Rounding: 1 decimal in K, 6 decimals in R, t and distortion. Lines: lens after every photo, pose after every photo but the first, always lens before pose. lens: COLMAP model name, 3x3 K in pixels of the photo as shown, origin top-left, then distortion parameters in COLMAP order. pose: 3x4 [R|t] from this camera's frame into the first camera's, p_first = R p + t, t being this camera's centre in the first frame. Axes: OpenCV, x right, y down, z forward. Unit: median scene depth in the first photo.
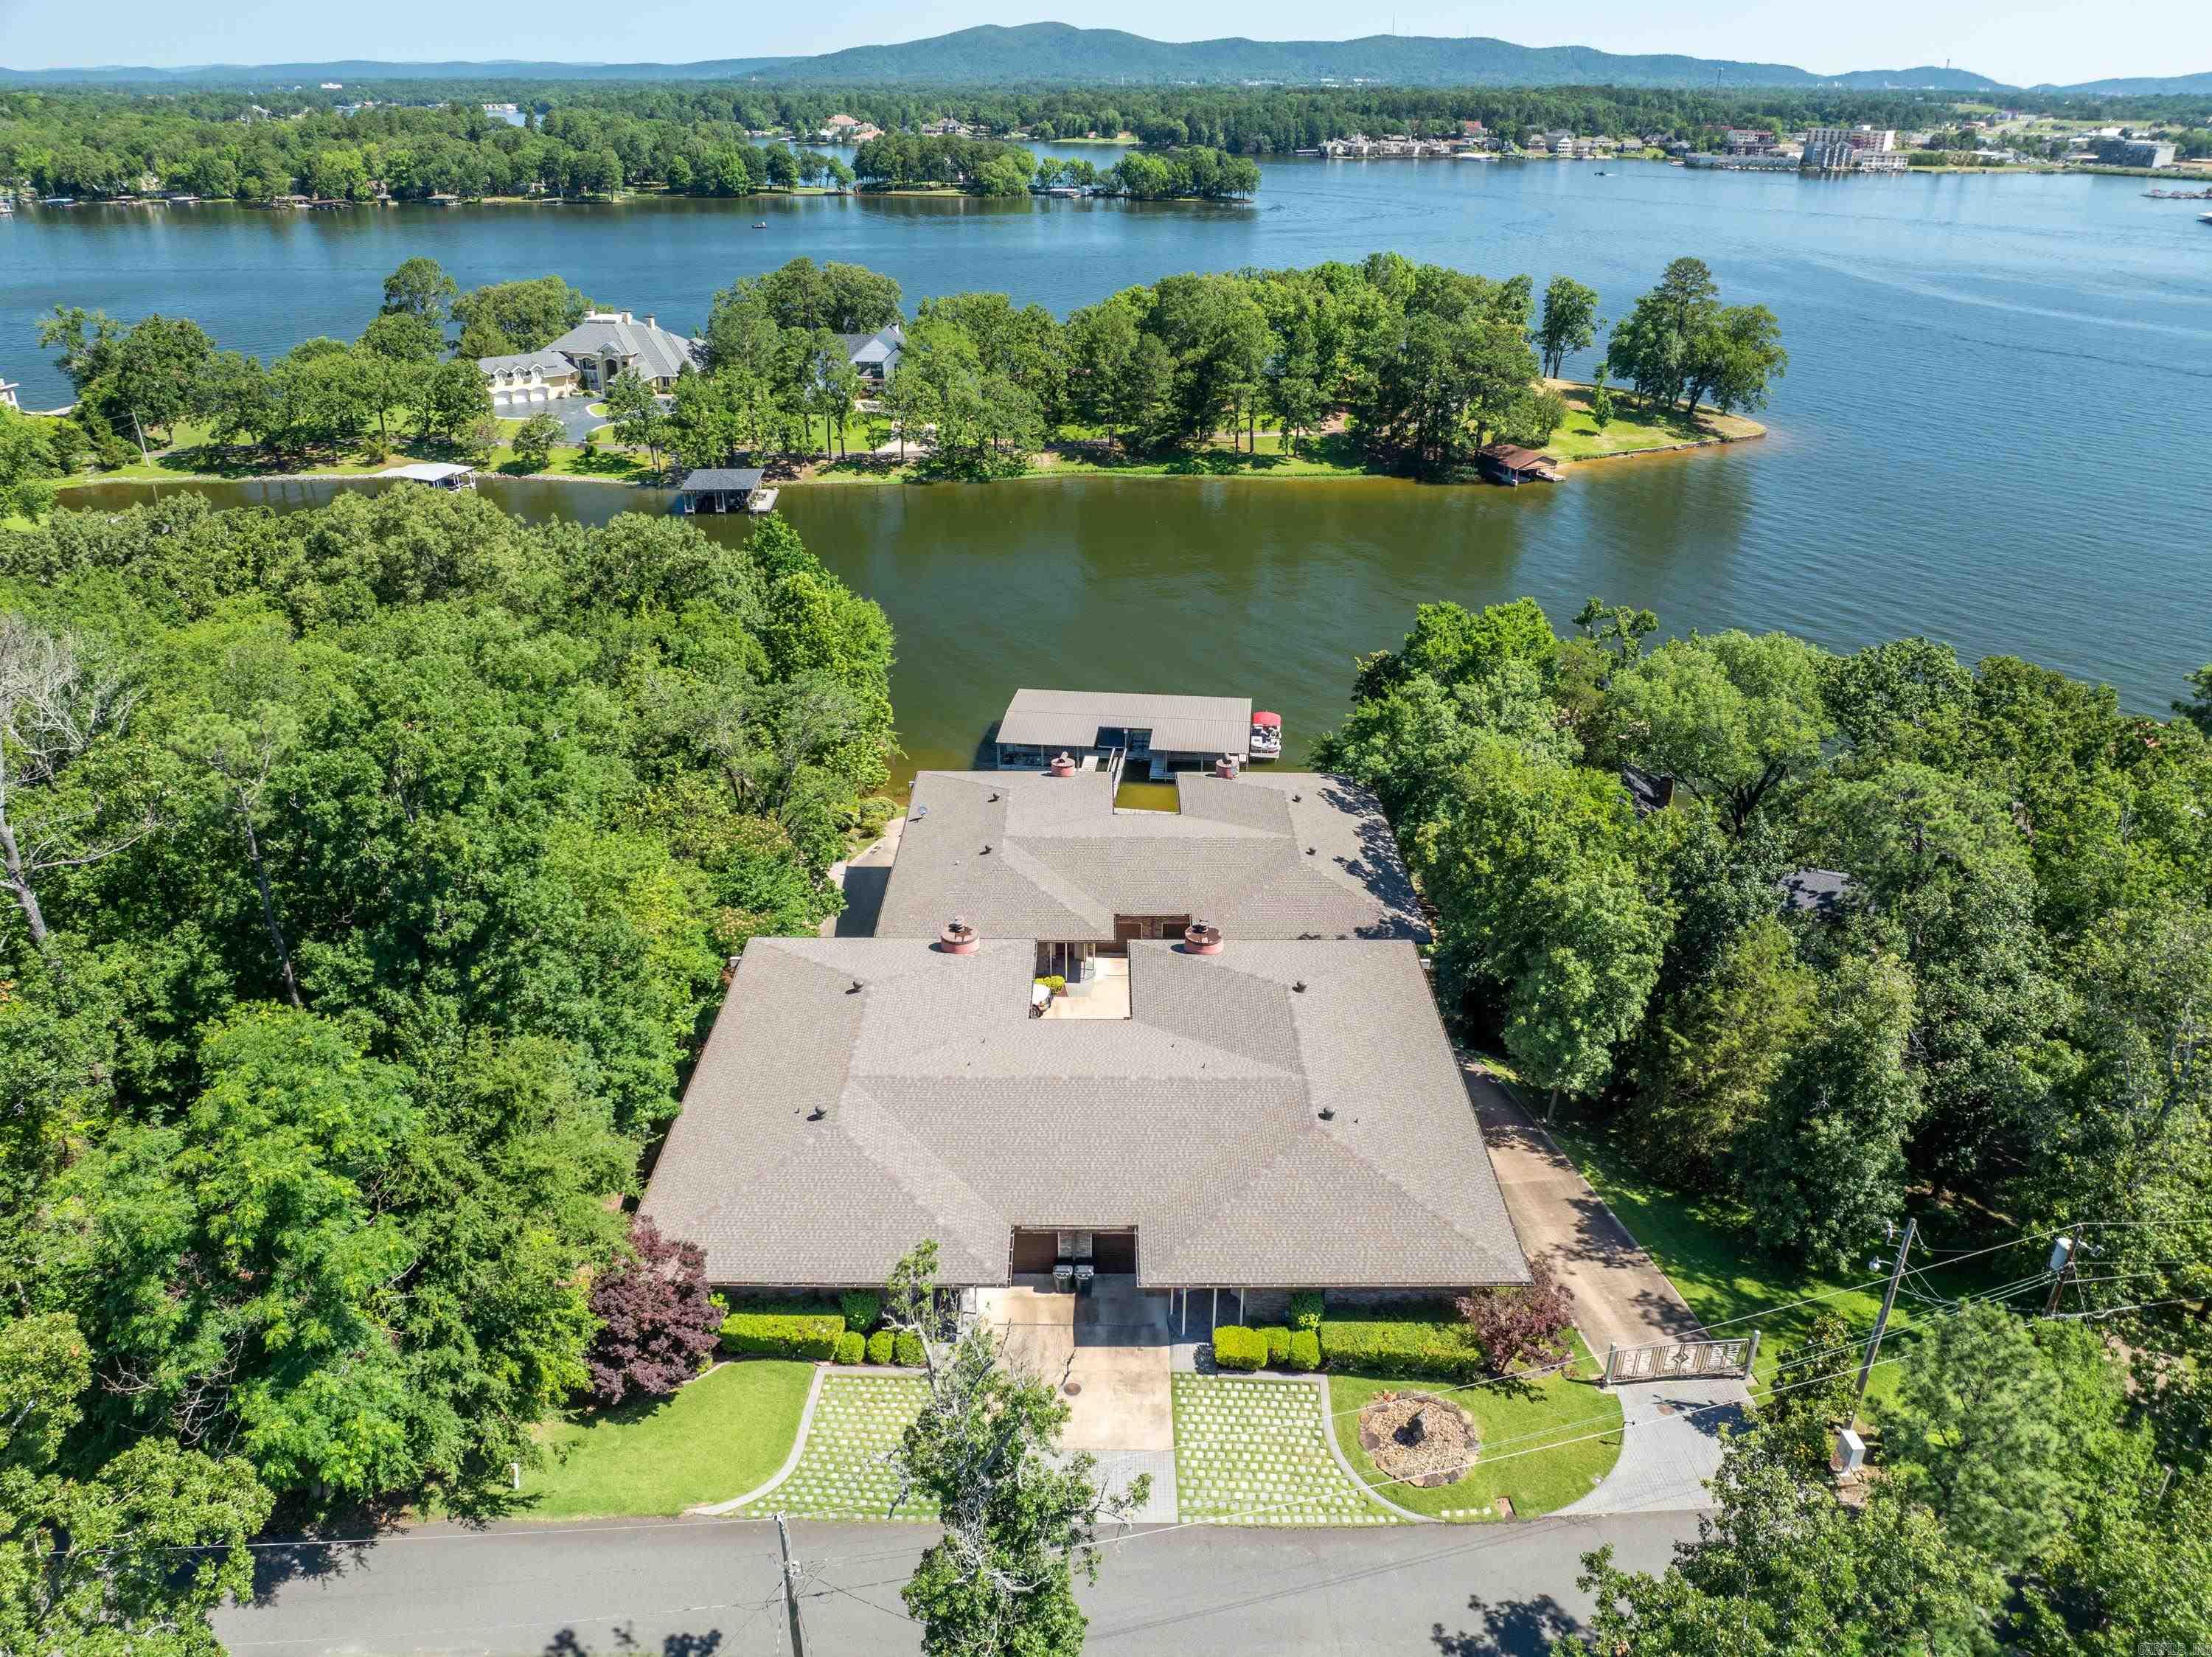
lens RADIAL K [[1549.9, 0, 1139.8], [0, 1549.9, 822.8], [0, 0, 1]] dist [-0.061510, 0.024406]
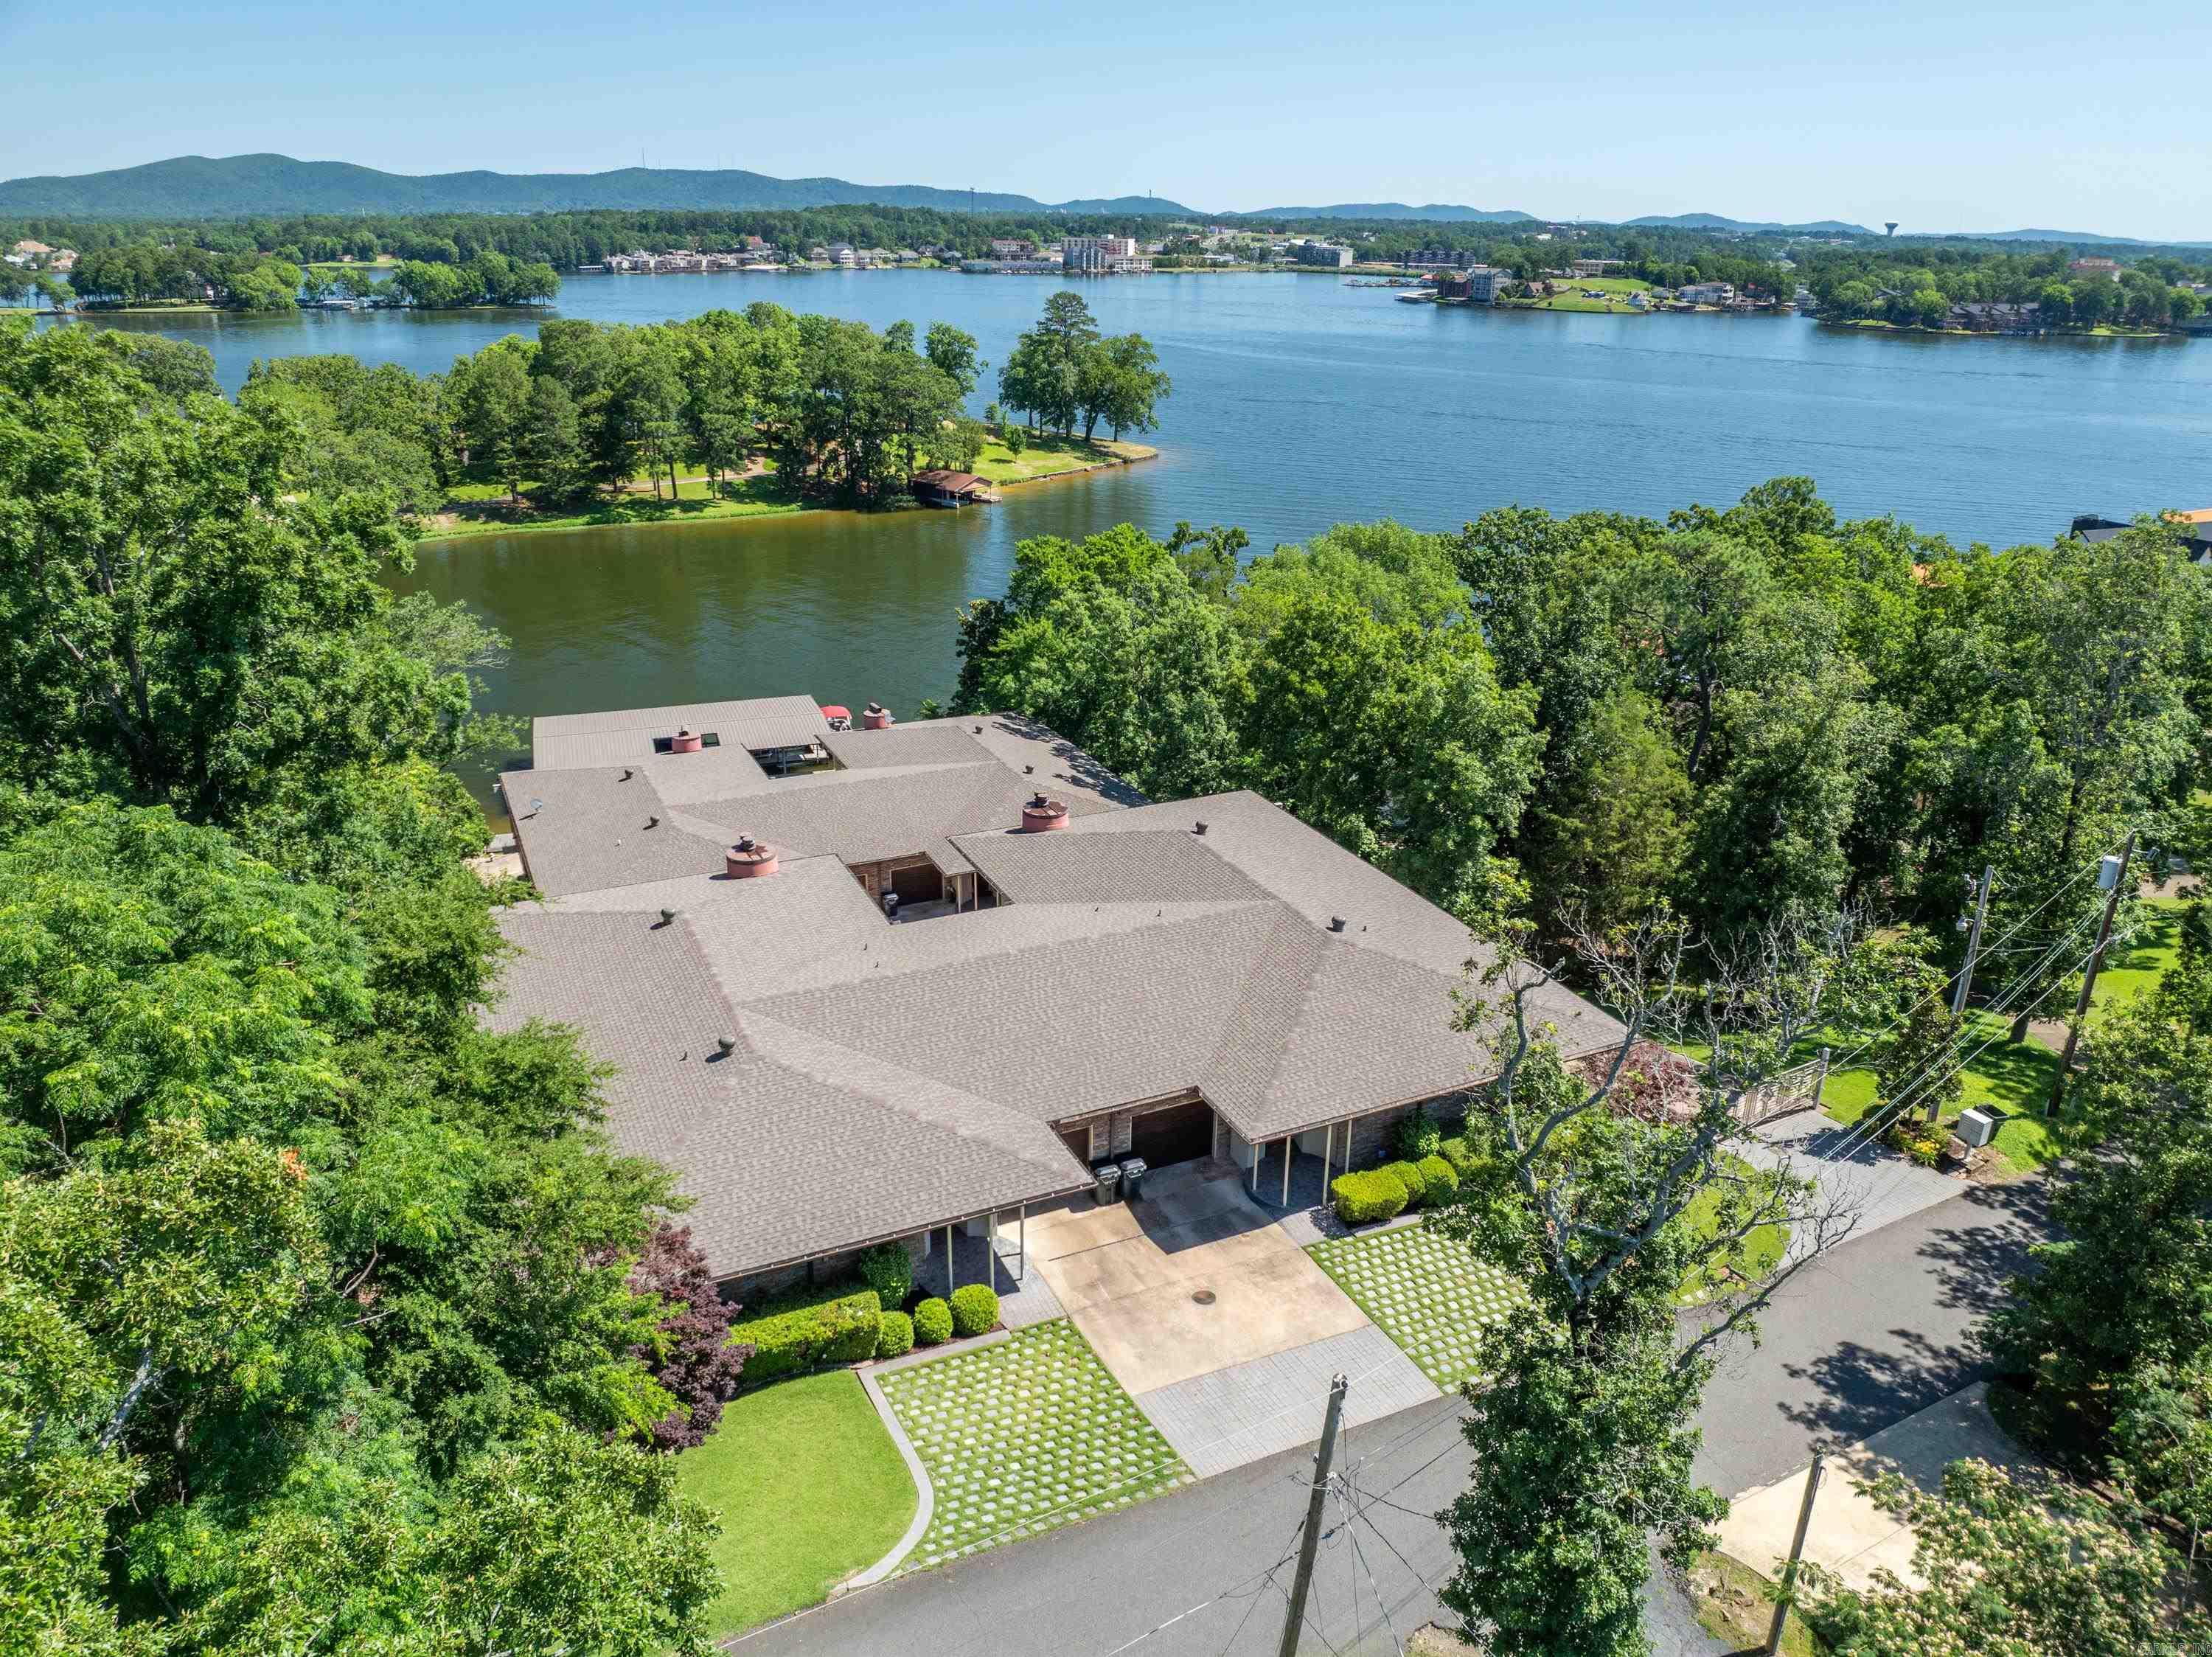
lens RADIAL K [[1549.9, 0, 1139.8], [0, 1549.9, 822.8], [0, 0, 1]] dist [-0.061510, 0.024406]
pose [[0.907893, -0.151057, 0.391040, -0.065795], [0.177618, 0.983565, -0.032436, 0.032022], [-0.379714, 0.098905, 0.919802, 0.060219]]
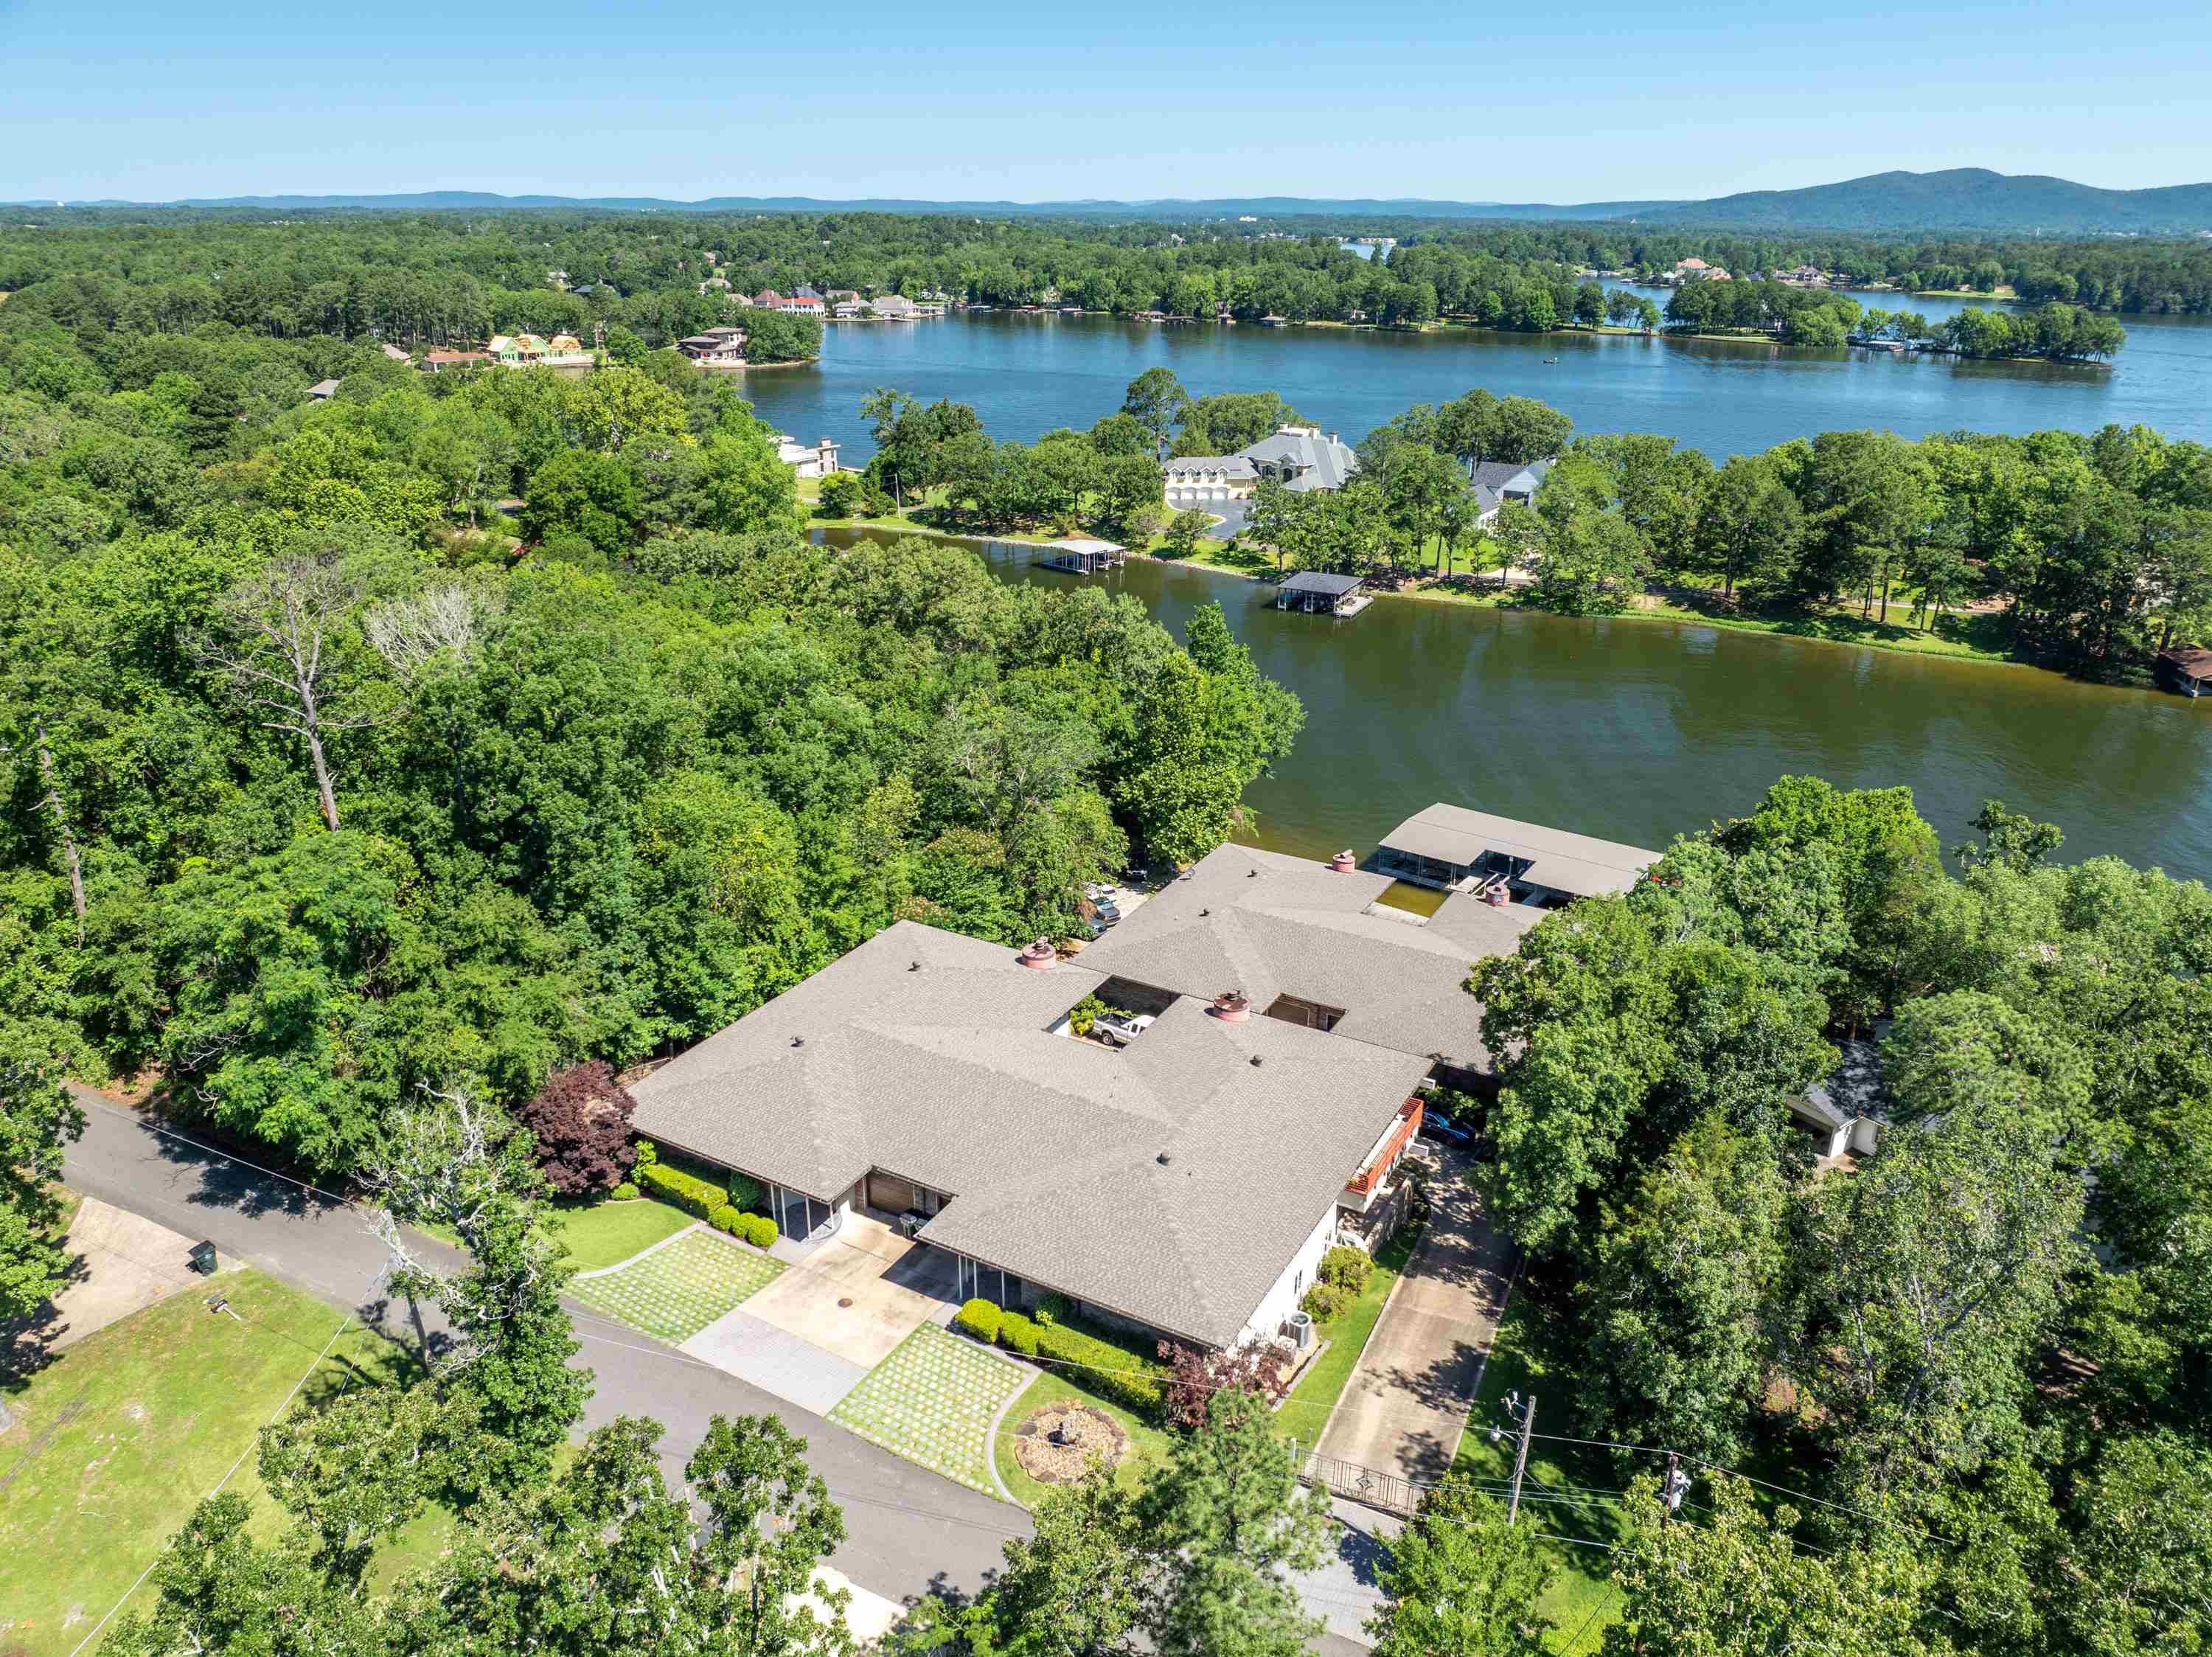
lens RADIAL K [[1549.9, 0, 1139.8], [0, 1549.9, 822.8], [0, 0, 1]] dist [-0.061510, 0.024406]
pose [[0.871359, 0.177957, -0.457237, 0.125097], [-0.213492, 0.976578, -0.026769, -0.002088], [0.441764, 0.120942, 0.888942, -0.000062]]
